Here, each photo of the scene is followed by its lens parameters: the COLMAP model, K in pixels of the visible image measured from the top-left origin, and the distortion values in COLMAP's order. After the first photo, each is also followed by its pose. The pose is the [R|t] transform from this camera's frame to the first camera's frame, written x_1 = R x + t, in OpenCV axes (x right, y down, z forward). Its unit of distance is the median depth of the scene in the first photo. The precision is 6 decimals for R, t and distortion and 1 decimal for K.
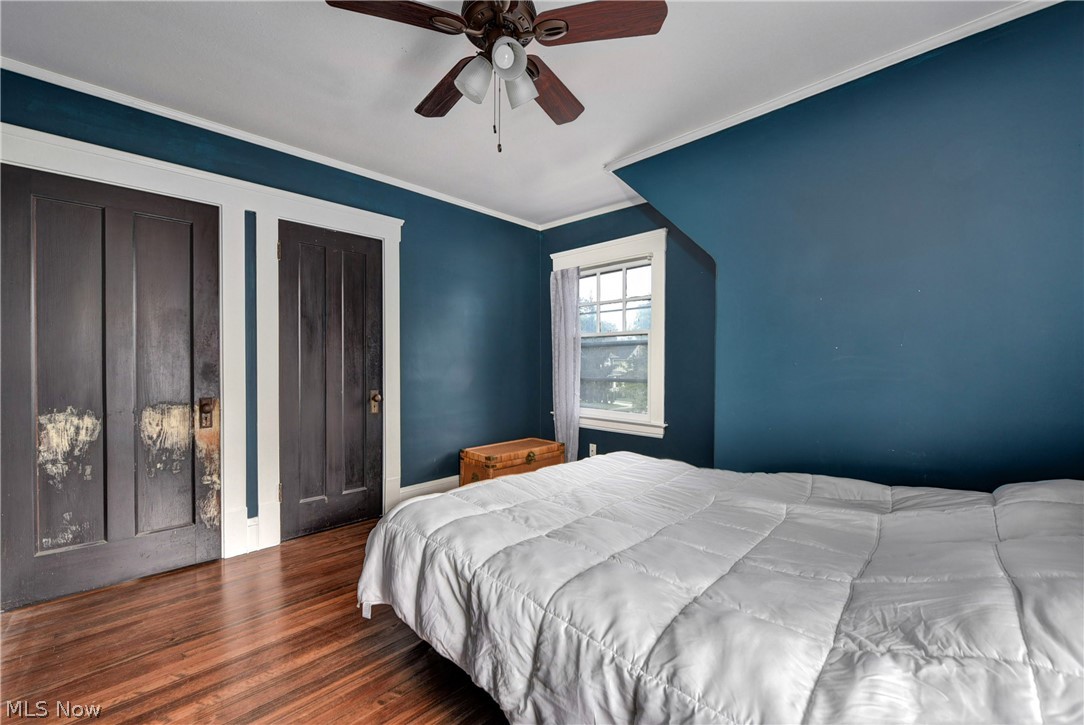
lens RADIAL K [[436.9, 0, 546.8], [0, 436.9, 364.8], [0, 0, 1]] dist [-0.008054, -0.000046]
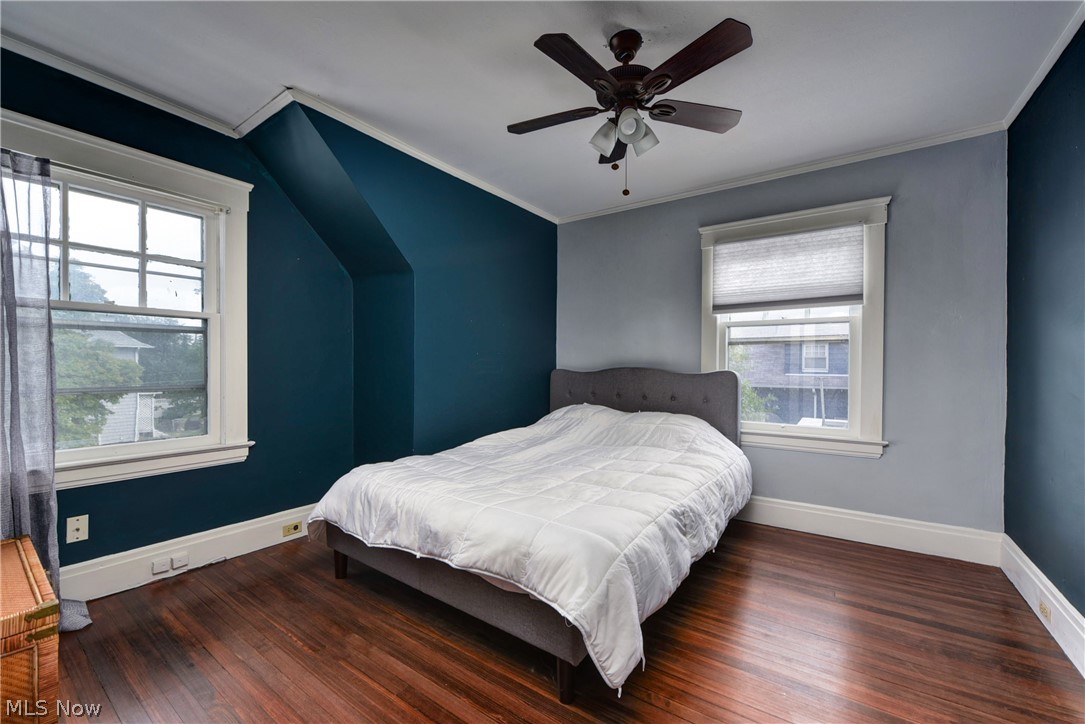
lens RADIAL K [[437.3, 0, 547.3], [0, 437.3, 364.4], [0, 0, 1]] dist [-0.008054, -0.000046]
pose [[-0.168948, -0.005717, 0.985608, -0.531478], [0.005461, 0.999962, 0.006736, -0.000161], [-0.985610, 0.006521, -0.168911, 0.583459]]
